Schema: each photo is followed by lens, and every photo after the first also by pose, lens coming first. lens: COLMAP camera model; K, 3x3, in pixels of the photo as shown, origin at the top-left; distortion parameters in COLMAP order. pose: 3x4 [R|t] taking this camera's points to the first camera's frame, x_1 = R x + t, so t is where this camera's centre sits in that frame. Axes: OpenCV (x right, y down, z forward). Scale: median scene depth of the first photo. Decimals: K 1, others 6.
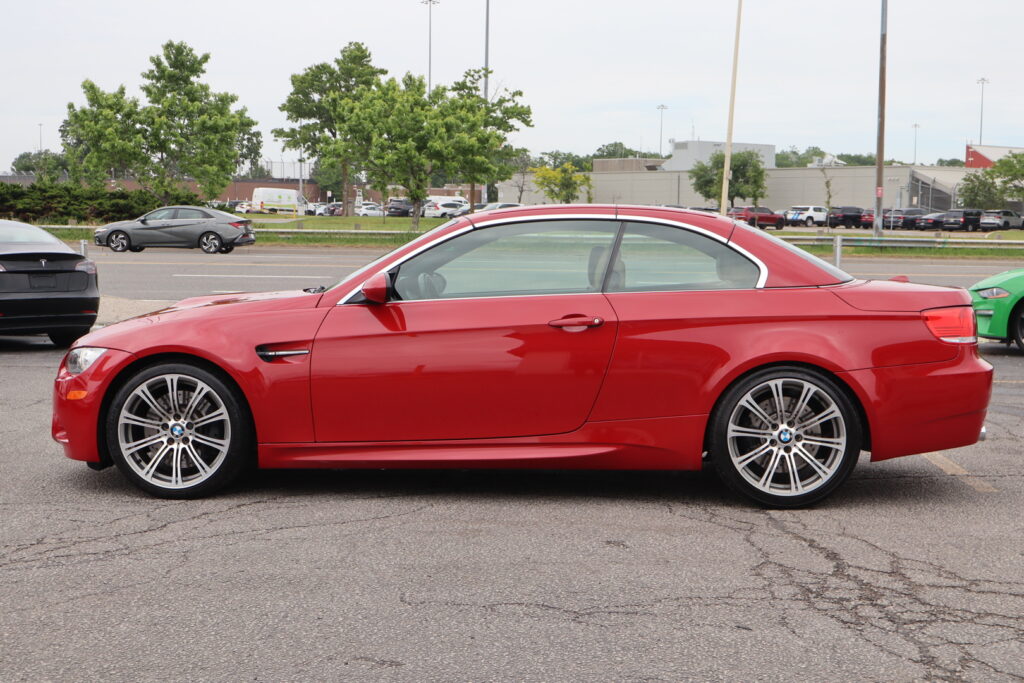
lens RADIAL K [[1496.3, 0, 495.9], [0, 1496.3, 348.1], [0, 0, 1]] dist [0.015987, 0.000000]
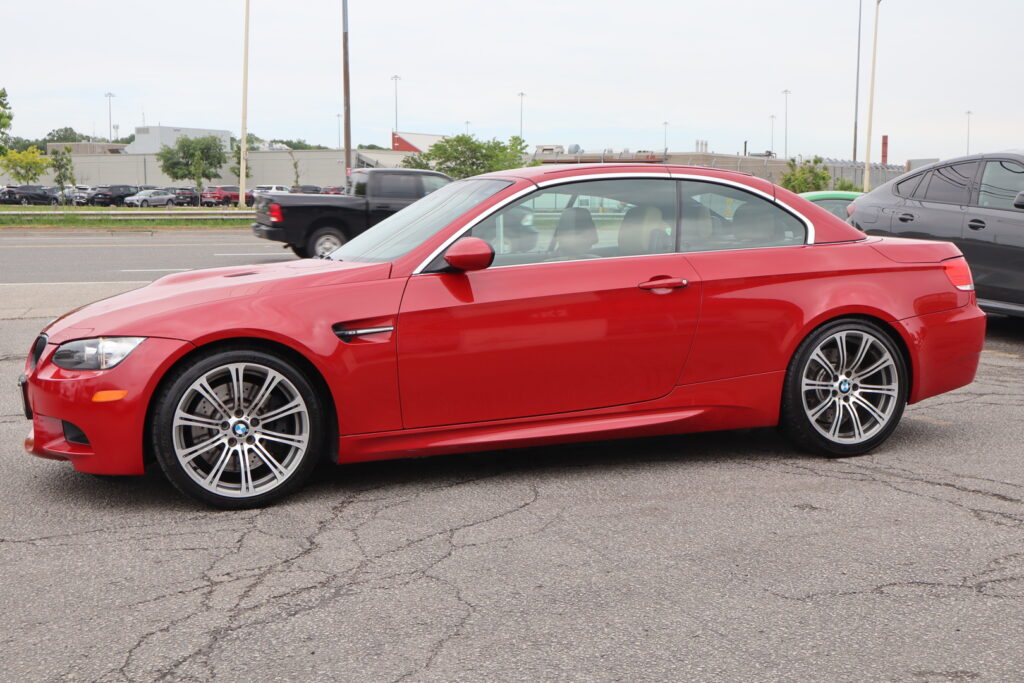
lens RADIAL K [[1333.4, 0, 523.9], [0, 1333.4, 333.1], [0, 0, 1]] dist [-0.051057, 0.000000]
pose [[0.909309, -0.051647, 0.412904, -0.066998], [0.045580, 0.998659, 0.024537, -0.001870], [-0.413617, -0.003492, 0.910444, 0.044070]]
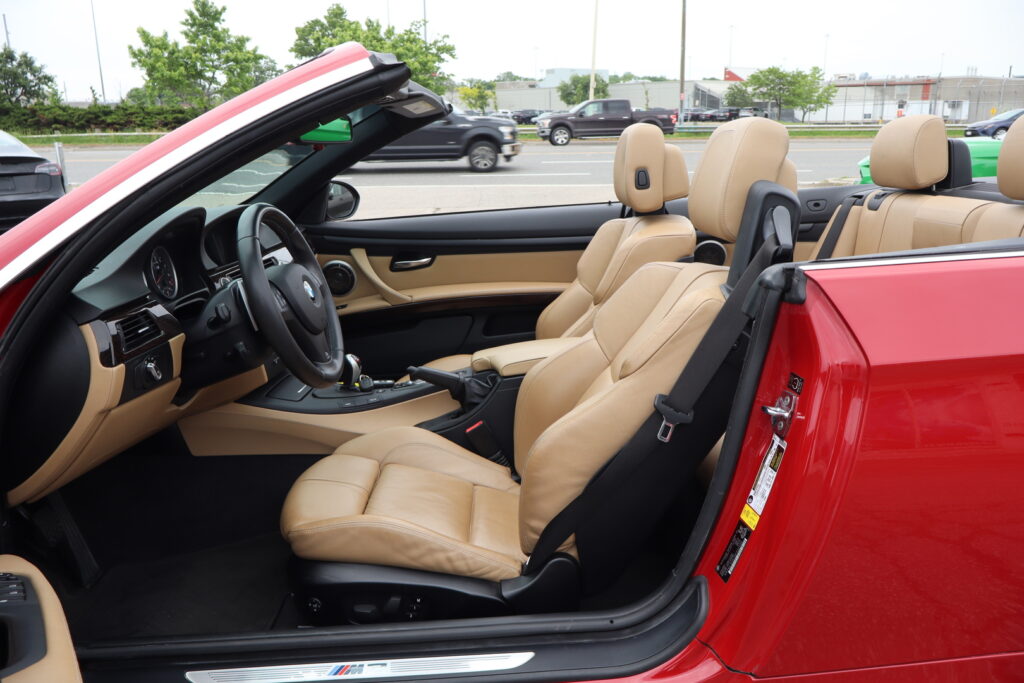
lens RADIAL K [[858.3, 0, 513.0], [0, 858.3, 337.9], [0, 0, 1]] dist [-0.011789, 0.023259]
pose [[0.995954, -0.046245, 0.077055, 0.001676], [0.033339, 0.986381, 0.161062, -0.009499], [-0.083453, -0.157841, 0.983932, 0.147080]]
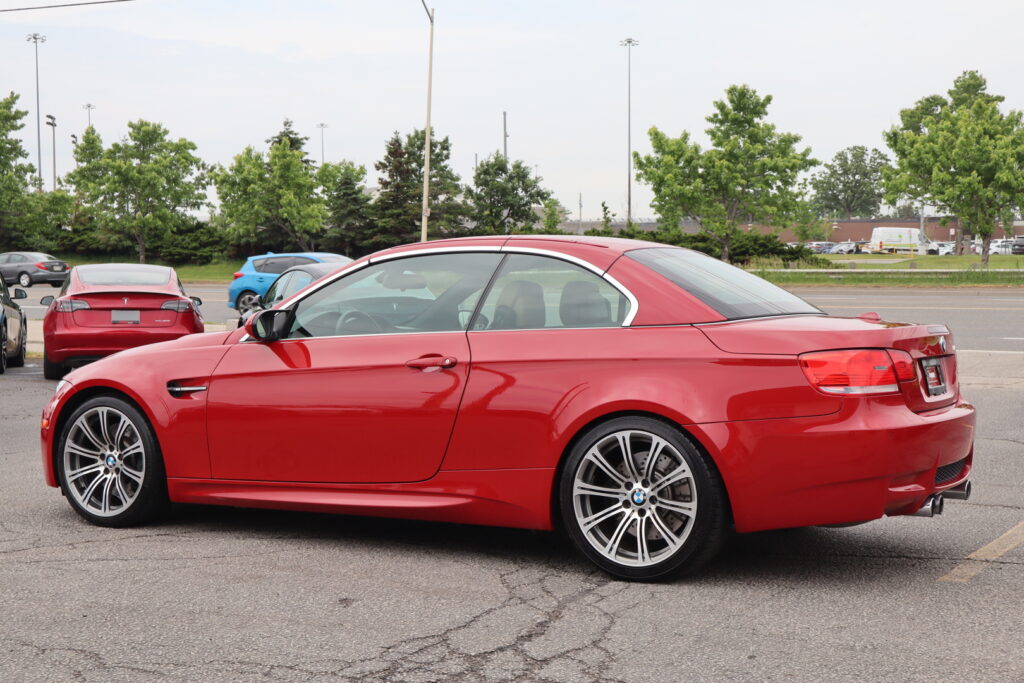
lens RADIAL K [[1496.3, 0, 478.1], [0, 1496.3, 349.4], [0, 0, 1]] dist [0.015987, 0.000000]
pose [[0.897583, 0.010058, -0.440732, 0.085050], [-0.022182, 0.999504, -0.022364, -0.000916], [0.440288, 0.029849, 0.897360, 0.030938]]
